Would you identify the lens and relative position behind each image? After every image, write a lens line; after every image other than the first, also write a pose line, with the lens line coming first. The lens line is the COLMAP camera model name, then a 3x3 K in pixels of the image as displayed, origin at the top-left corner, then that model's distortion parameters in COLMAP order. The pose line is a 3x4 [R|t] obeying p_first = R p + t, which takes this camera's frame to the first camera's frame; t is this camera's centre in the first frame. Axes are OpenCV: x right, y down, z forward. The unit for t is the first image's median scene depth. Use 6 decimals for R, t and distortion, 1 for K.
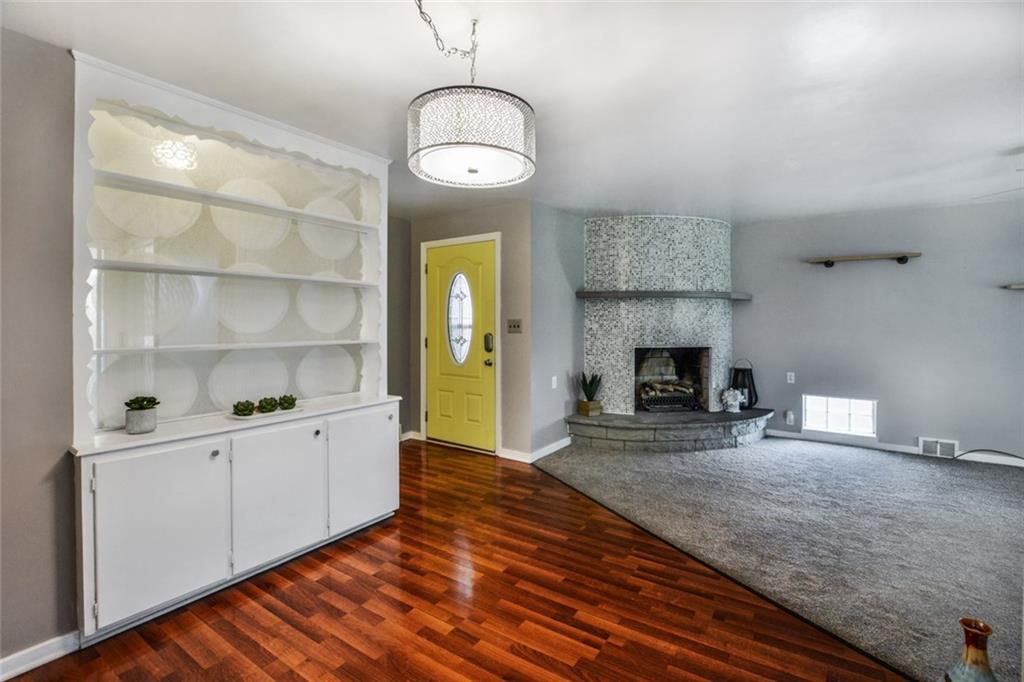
lens RADIAL K [[447.4, 0, 556.4], [0, 447.4, 323.6], [0, 0, 1]] dist [-0.028526, -0.000020]
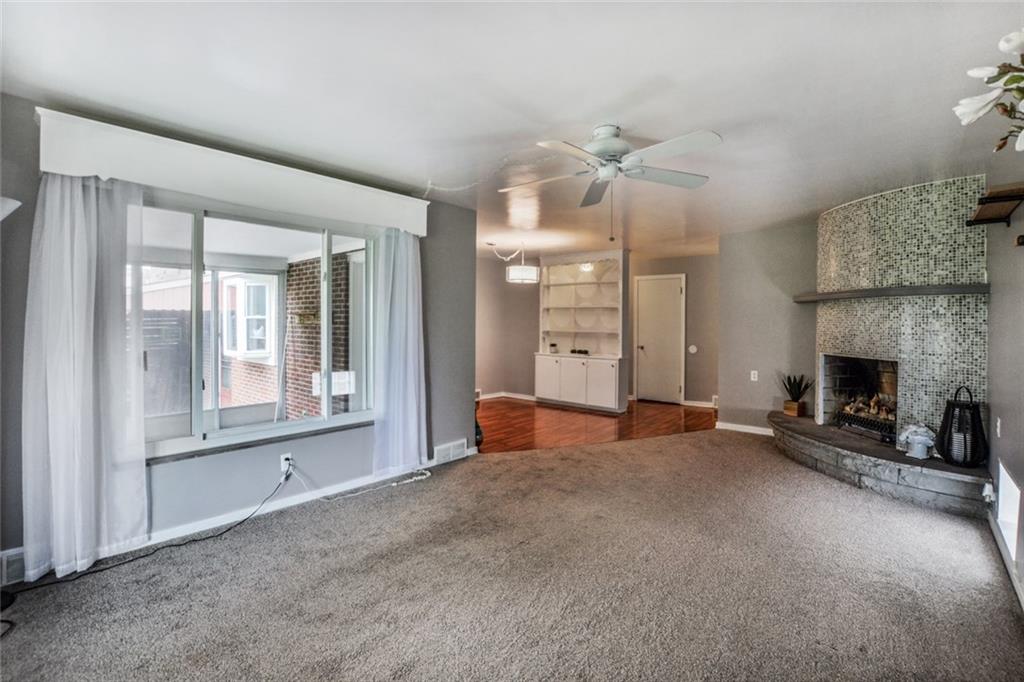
lens RADIAL K [[447.4, 0, 556.4], [0, 447.4, 323.6], [0, 0, 1]] dist [-0.028526, -0.000020]
pose [[-0.044255, -0.000191, -0.999020, 1.445903], [-0.016271, 0.999867, 0.000530, -0.001982], [0.998888, 0.016279, -0.044252, 0.610473]]
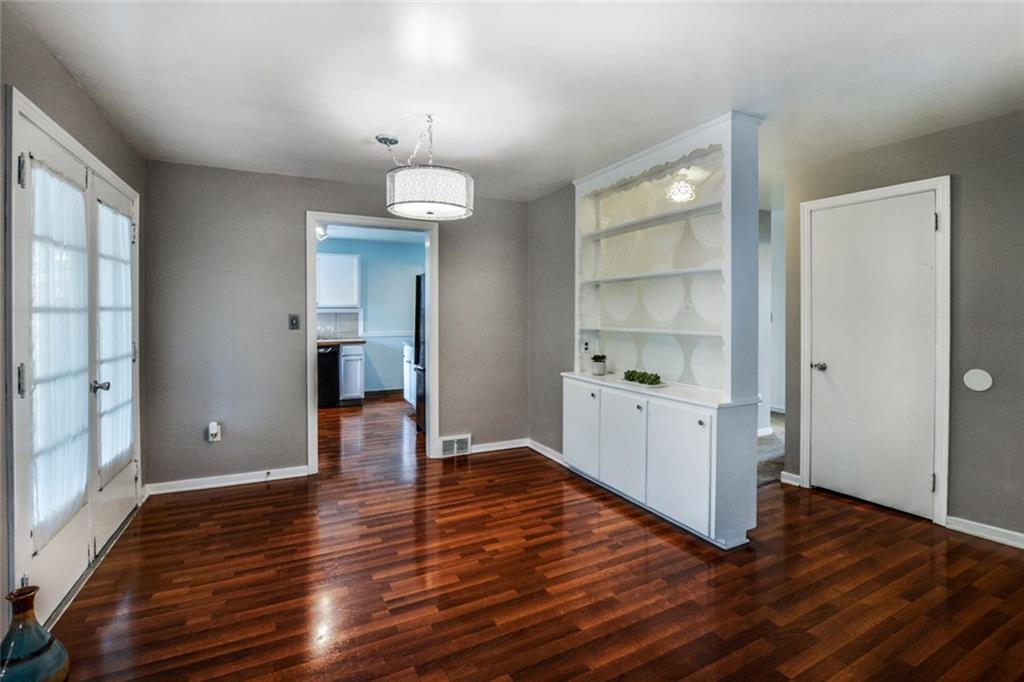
lens RADIAL K [[465.2, 0, 523.3], [0, 465.2, 318.5], [0, 0, 1]] dist [-0.032929, 0.000266]
pose [[-0.505442, 0.004748, -0.862847, 0.424724], [-0.003930, 0.999962, 0.007804, 0.002804], [0.862852, 0.007335, -0.505404, 0.866108]]
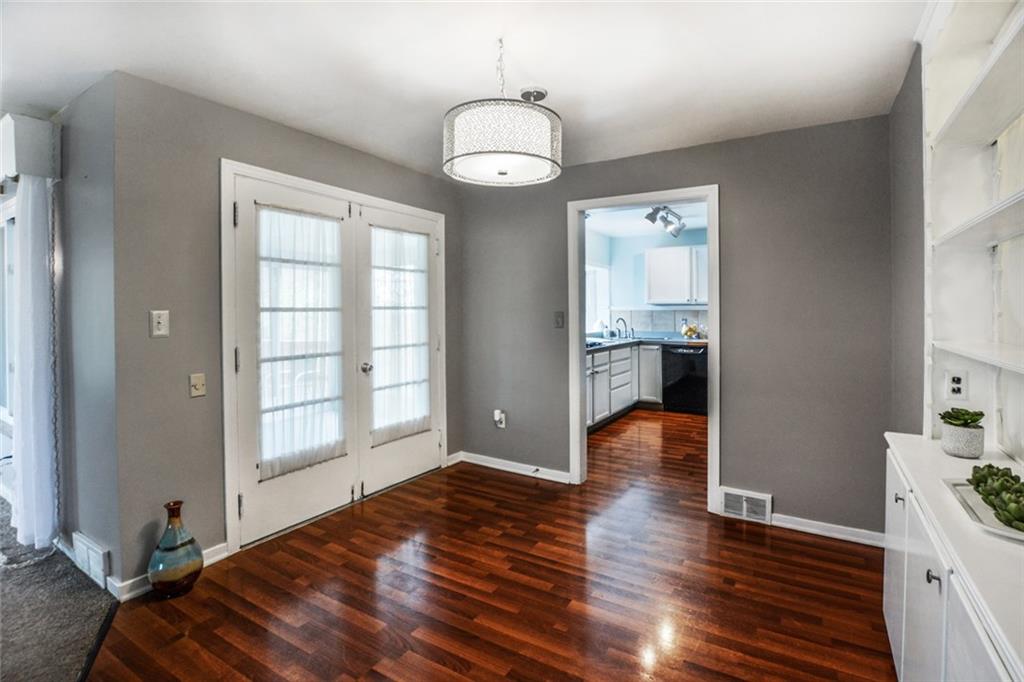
lens RADIAL K [[465.2, 0, 523.3], [0, 465.2, 318.5], [0, 0, 1]] dist [-0.032929, 0.000266]
pose [[-0.998842, 0.000881, -0.048108, -0.073736], [-0.000122, 0.999782, 0.020858, -0.003714], [0.048116, 0.020840, -0.998624, 0.892327]]
